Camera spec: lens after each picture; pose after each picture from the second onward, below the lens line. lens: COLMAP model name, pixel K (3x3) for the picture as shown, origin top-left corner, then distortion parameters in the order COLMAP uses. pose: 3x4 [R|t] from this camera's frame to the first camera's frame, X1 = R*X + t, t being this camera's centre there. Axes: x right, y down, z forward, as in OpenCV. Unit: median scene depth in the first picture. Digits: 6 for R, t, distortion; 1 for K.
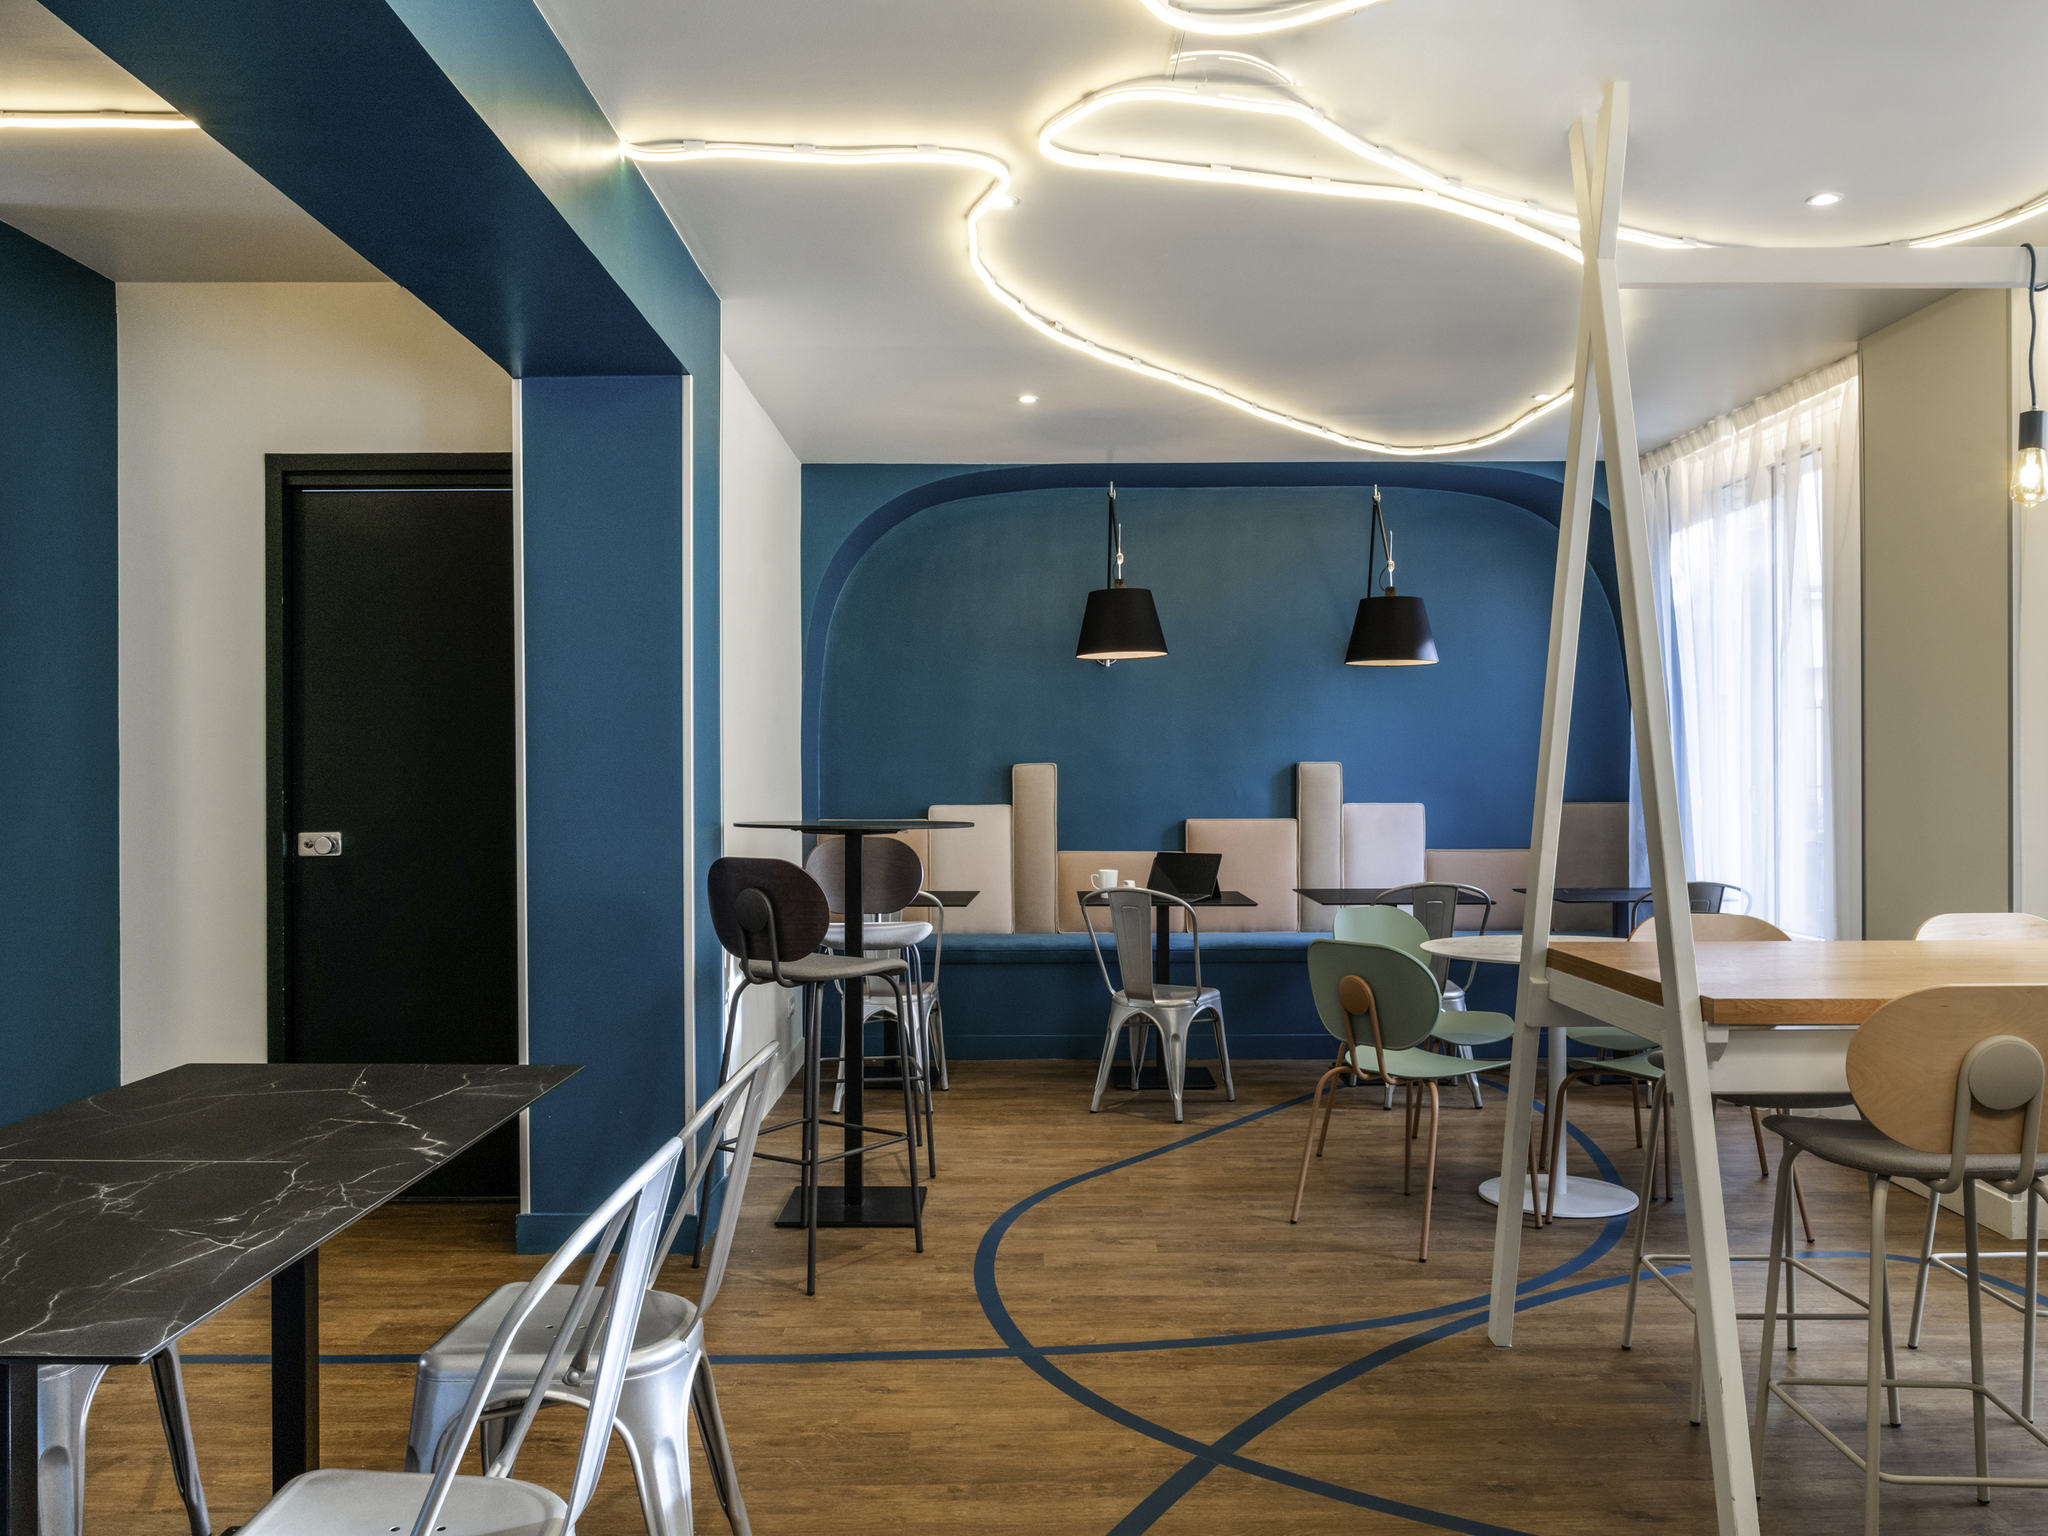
lens RADIAL K [[1454.3, 0, 1024.0], [0, 1454.3, 768.0], [0, 0, 1]] dist [0.030431, -0.001051]
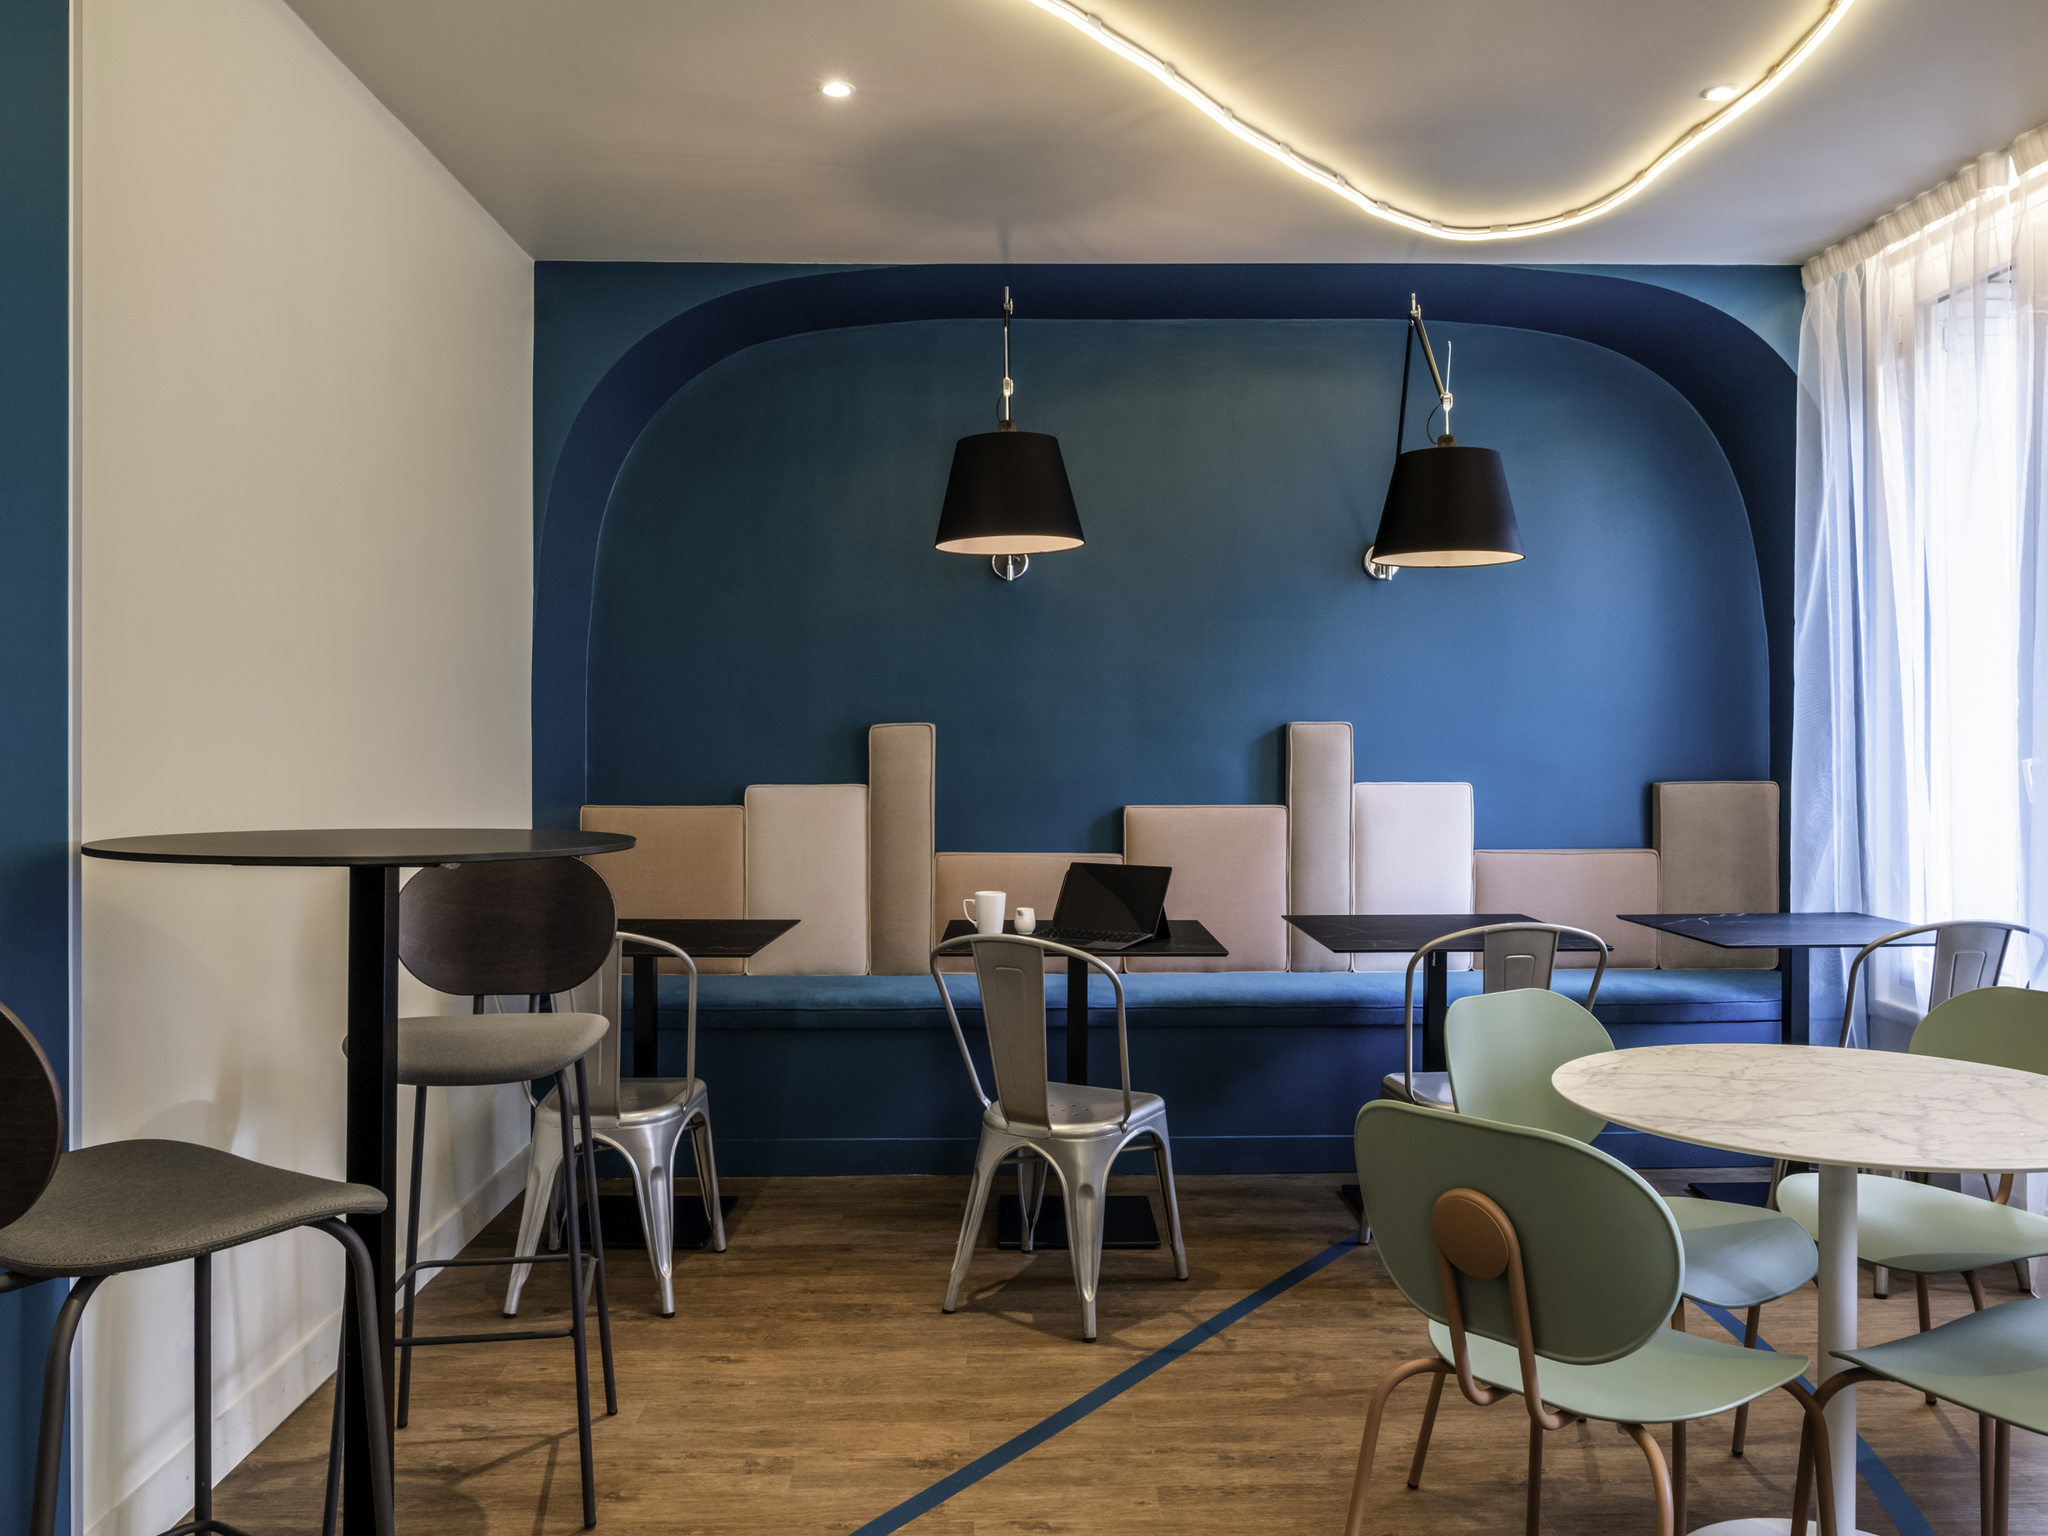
lens RADIAL K [[1454.3, 0, 1024.0], [0, 1454.3, 768.0], [0, 0, 1]] dist [0.030431, -0.001051]
pose [[0.999838, 0.001875, 0.017920, 0.061424], [-0.002265, 0.999761, 0.021764, 0.003259], [-0.017875, -0.021801, 0.999603, 0.377967]]
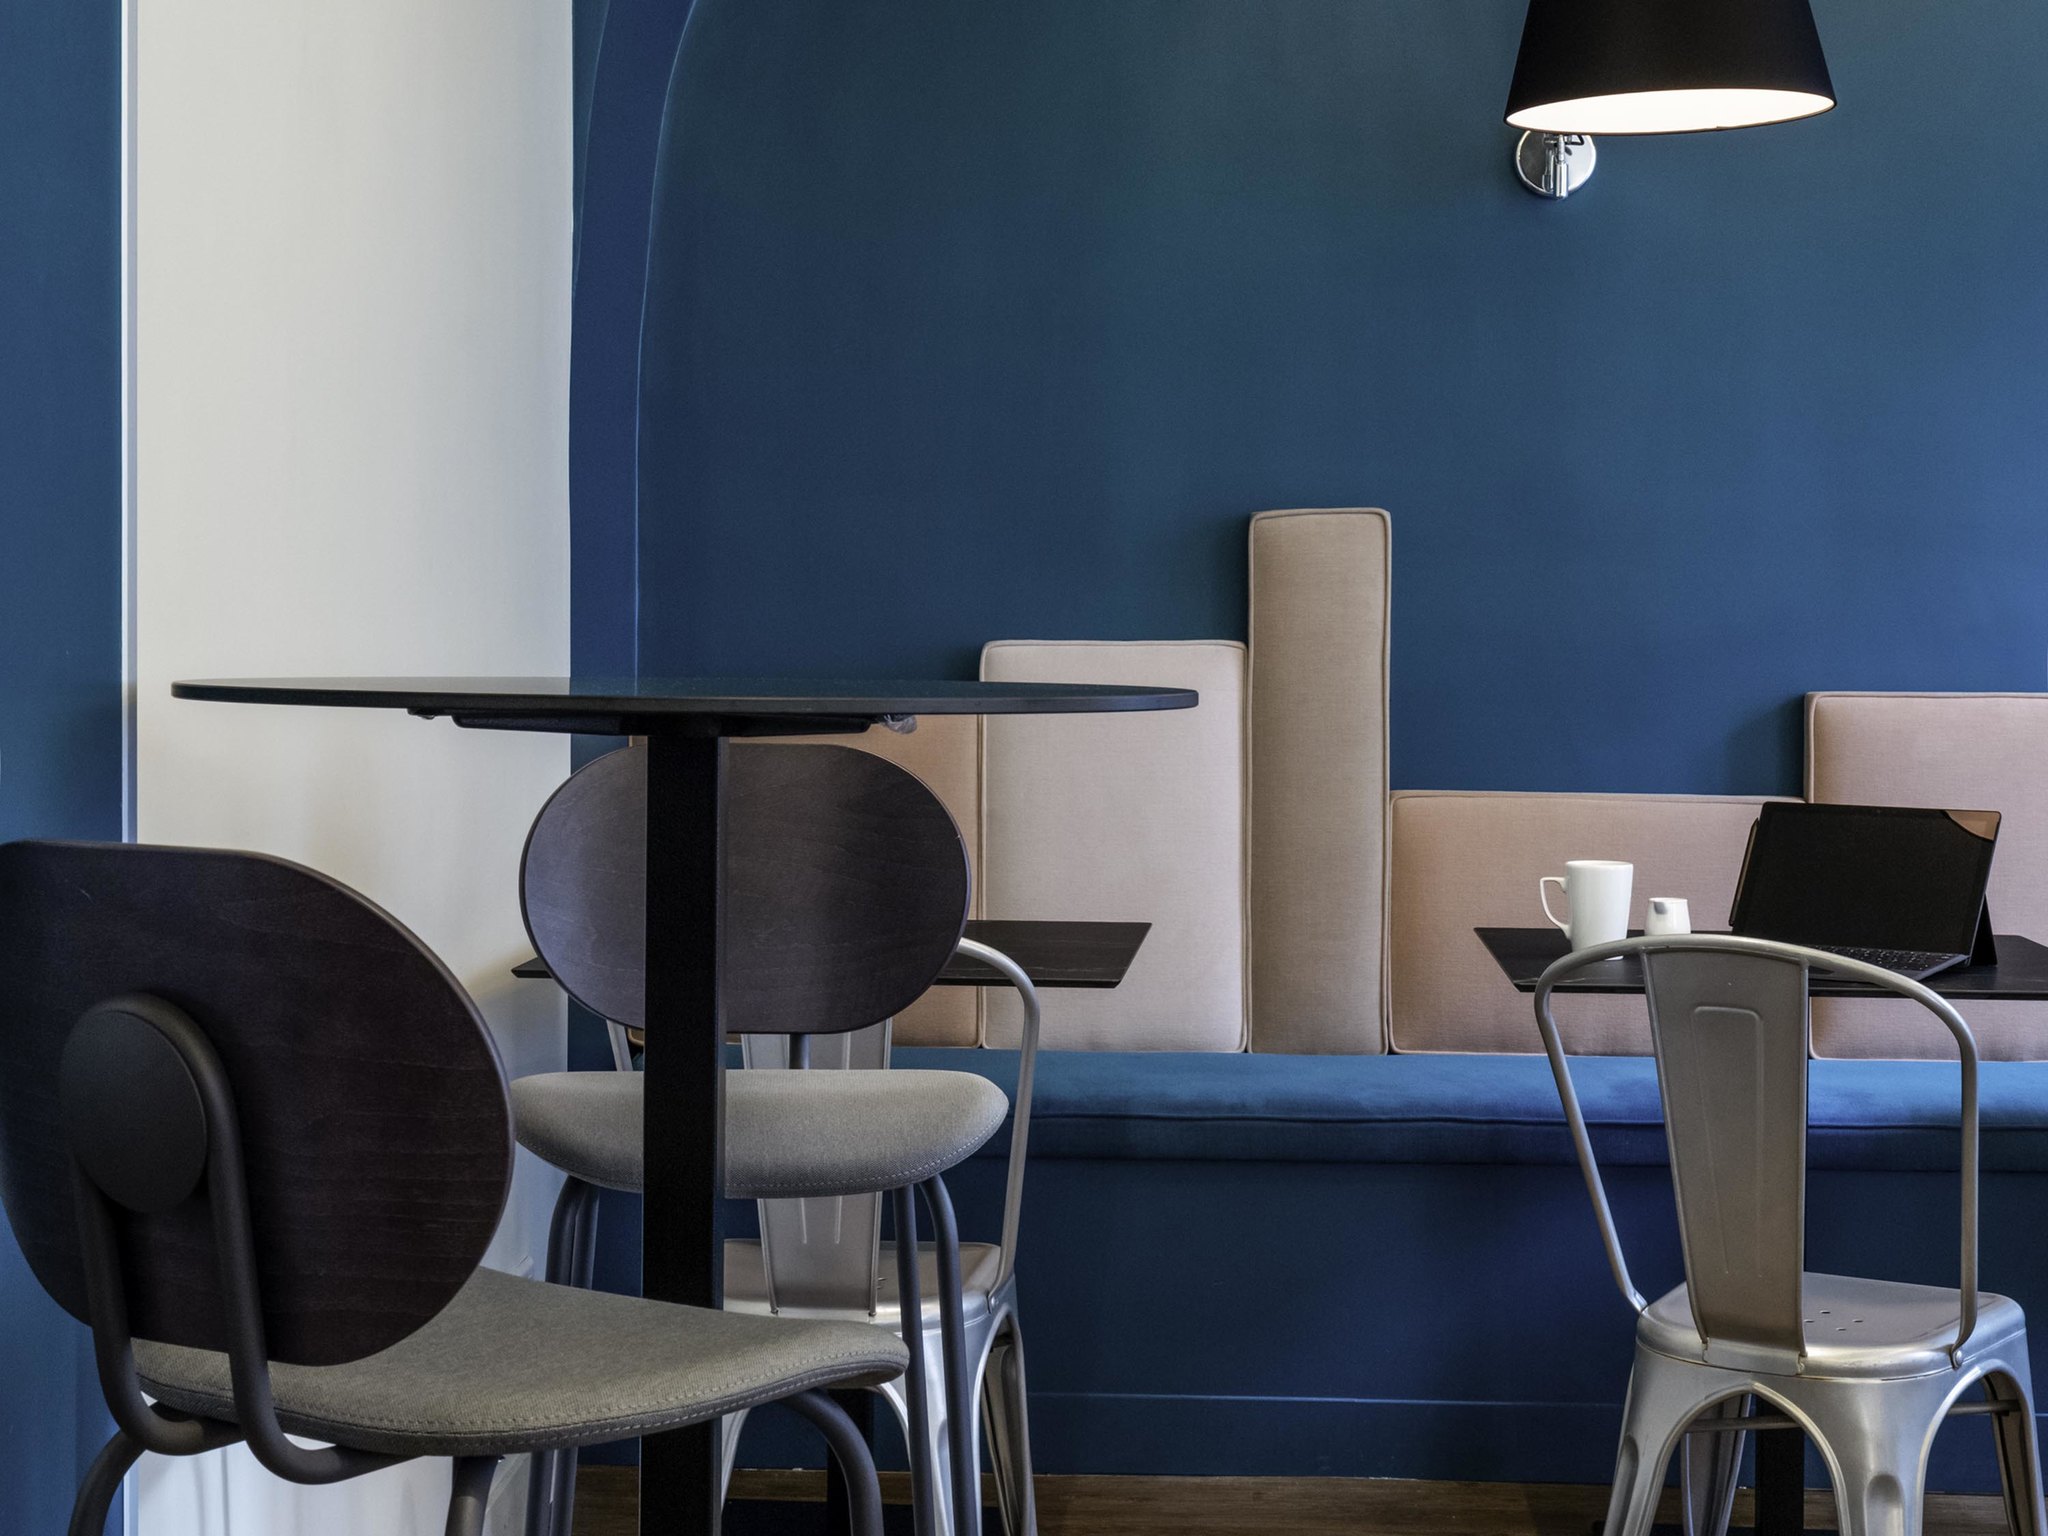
lens RADIAL K [[3341.6, 0, 1023.8], [0, 3341.6, 691.8], [0, 0, 1]] dist [0.106838, -0.178899]
pose [[0.998794, 0.007814, -0.048463, -0.024861], [-0.006175, 0.999407, 0.033886, 0.014117], [0.048699, -0.033546, 0.998250, 0.327828]]
